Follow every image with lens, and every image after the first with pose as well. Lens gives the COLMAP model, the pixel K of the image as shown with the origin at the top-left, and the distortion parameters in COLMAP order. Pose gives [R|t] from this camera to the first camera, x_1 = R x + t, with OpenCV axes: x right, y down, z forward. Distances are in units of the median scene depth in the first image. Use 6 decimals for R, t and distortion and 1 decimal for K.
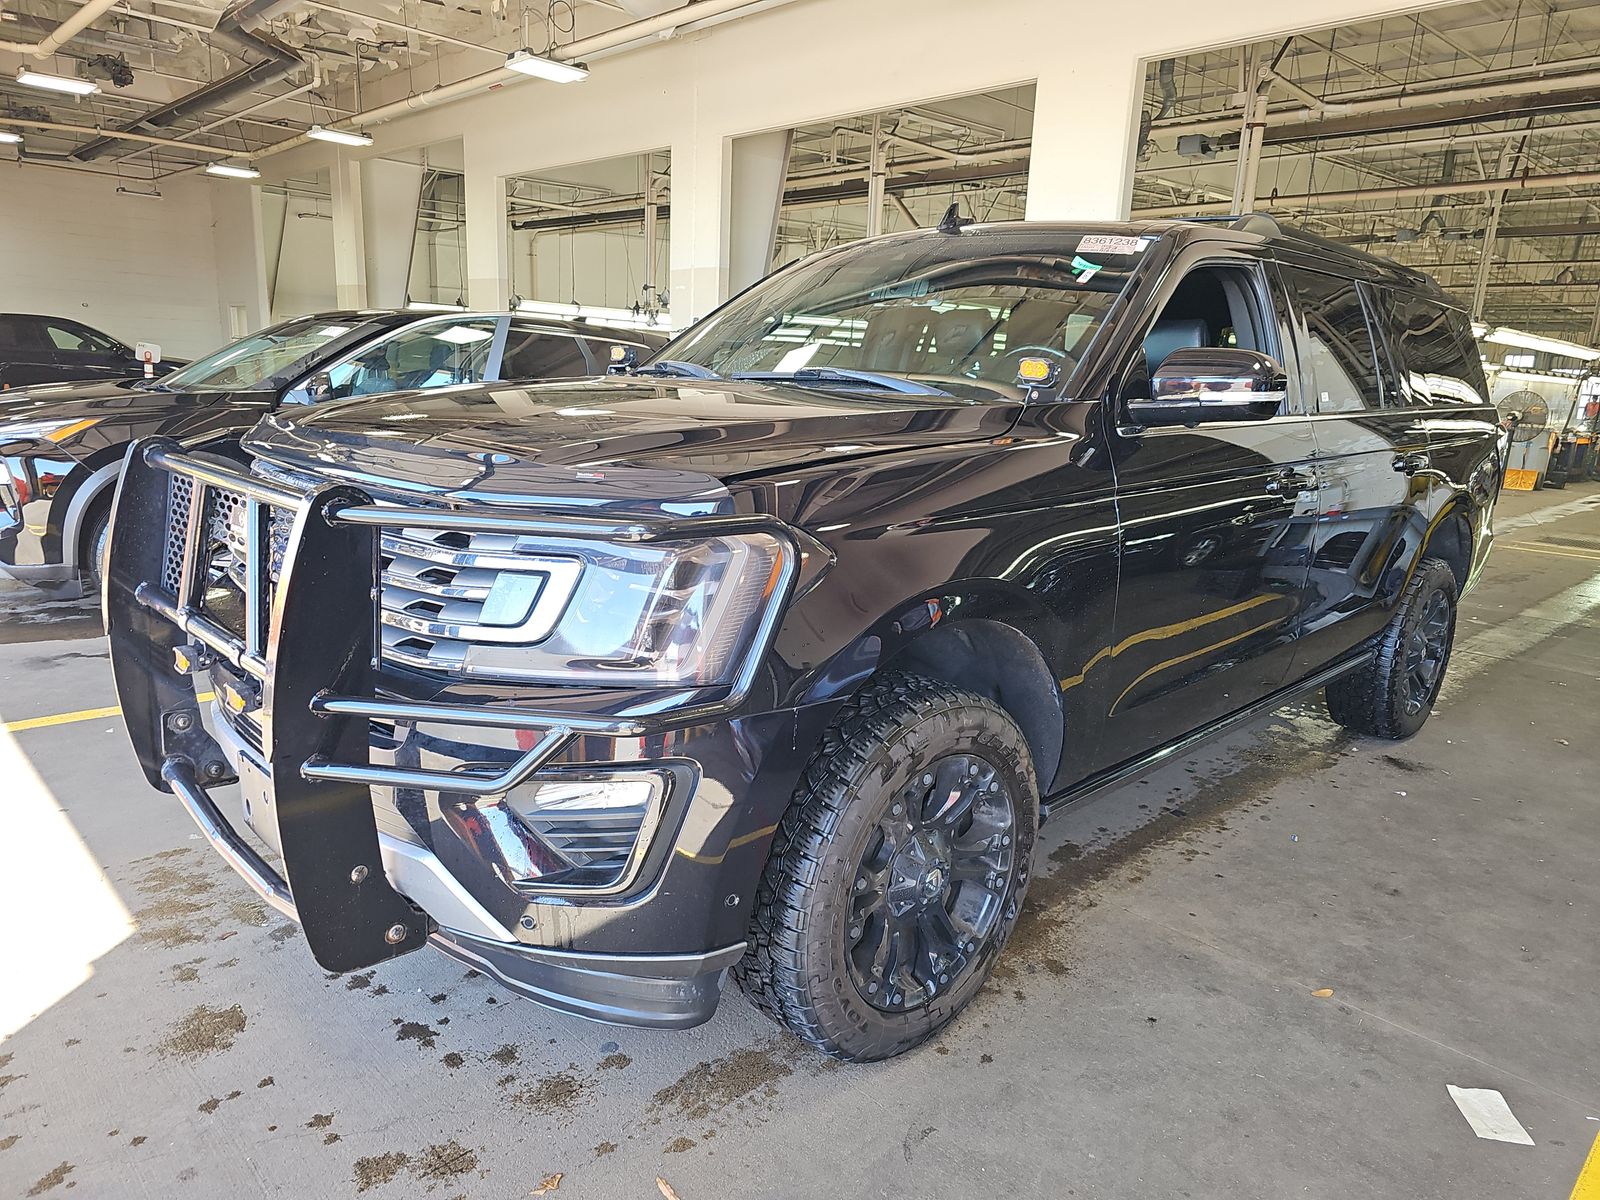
lens RADIAL K [[1061.0, 0, 808.9], [0, 1061.0, 586.9], [0, 0, 1]] dist [0.014525, -0.004715]
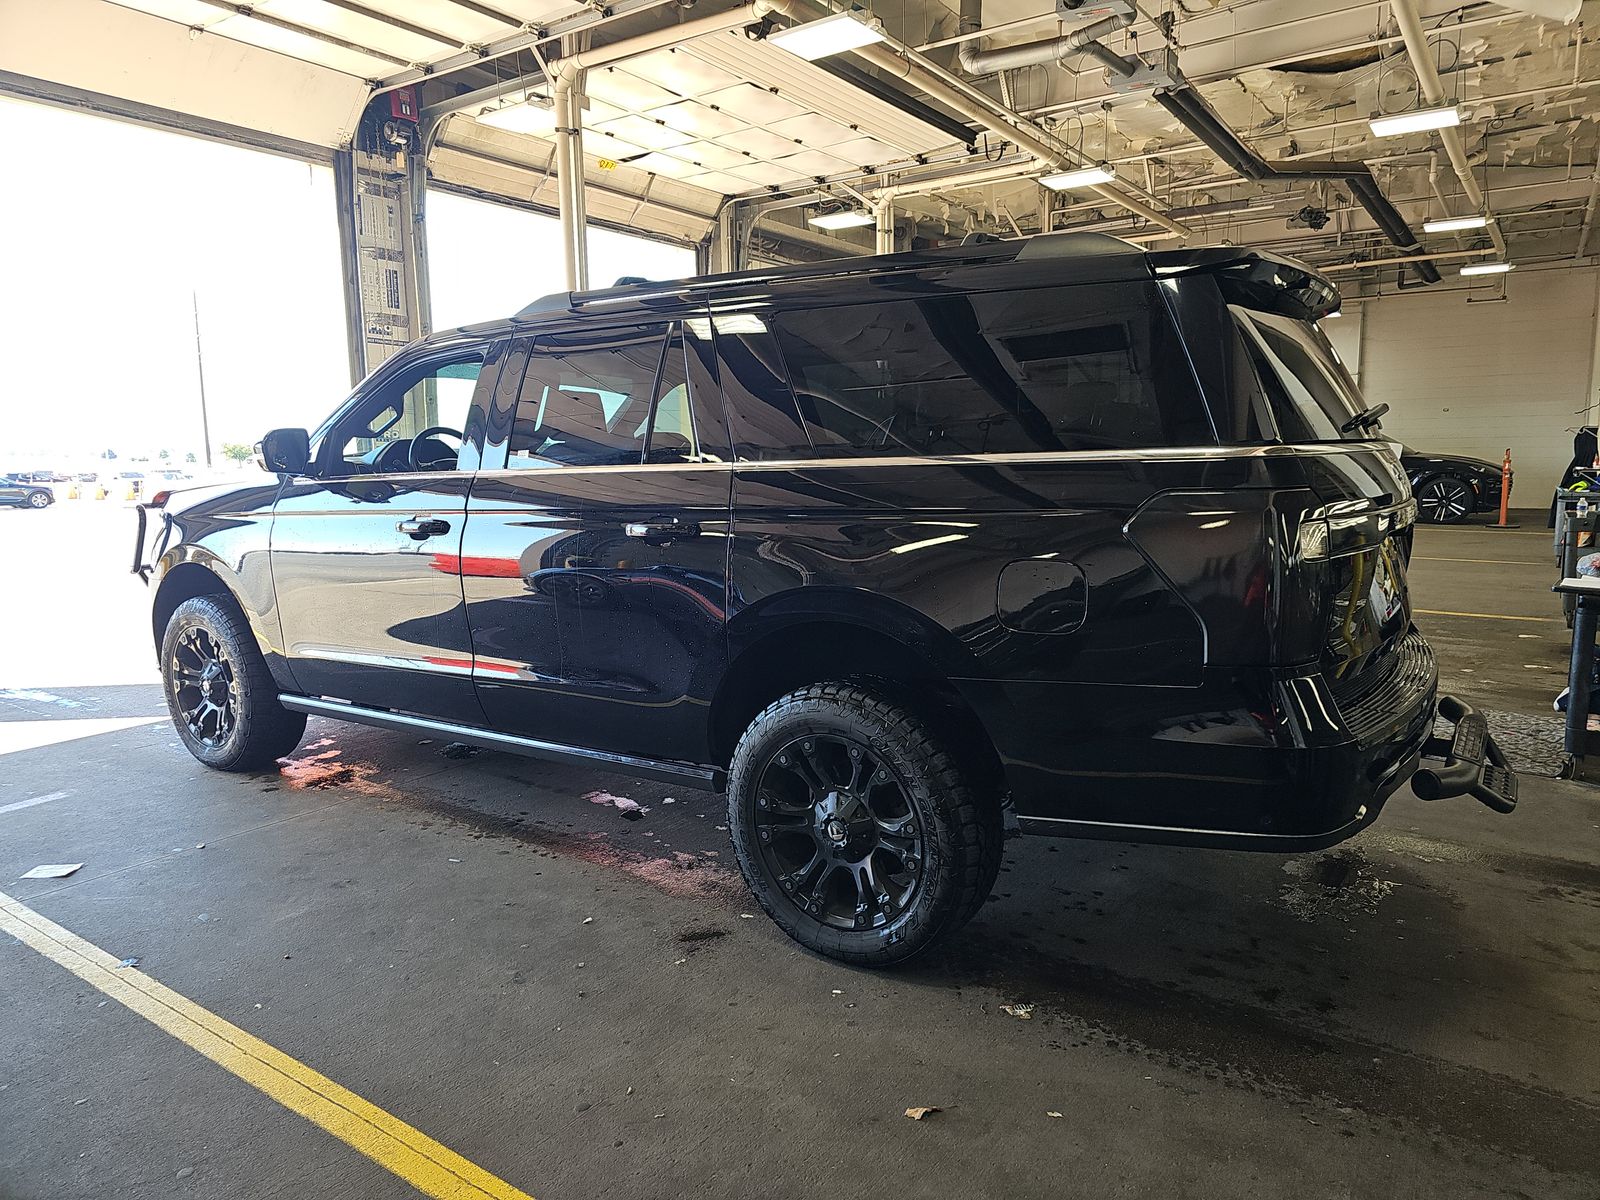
lens RADIAL K [[1061.0, 0, 807.9], [0, 1061.0, 604.5], [0, 0, 1]] dist [0.014525, -0.004715]
pose [[0.208798, 0.100488, -0.972782, 1.431635], [-0.183267, 0.981105, 0.062012, -0.133908], [0.960633, 0.165331, 0.223269, 0.988891]]
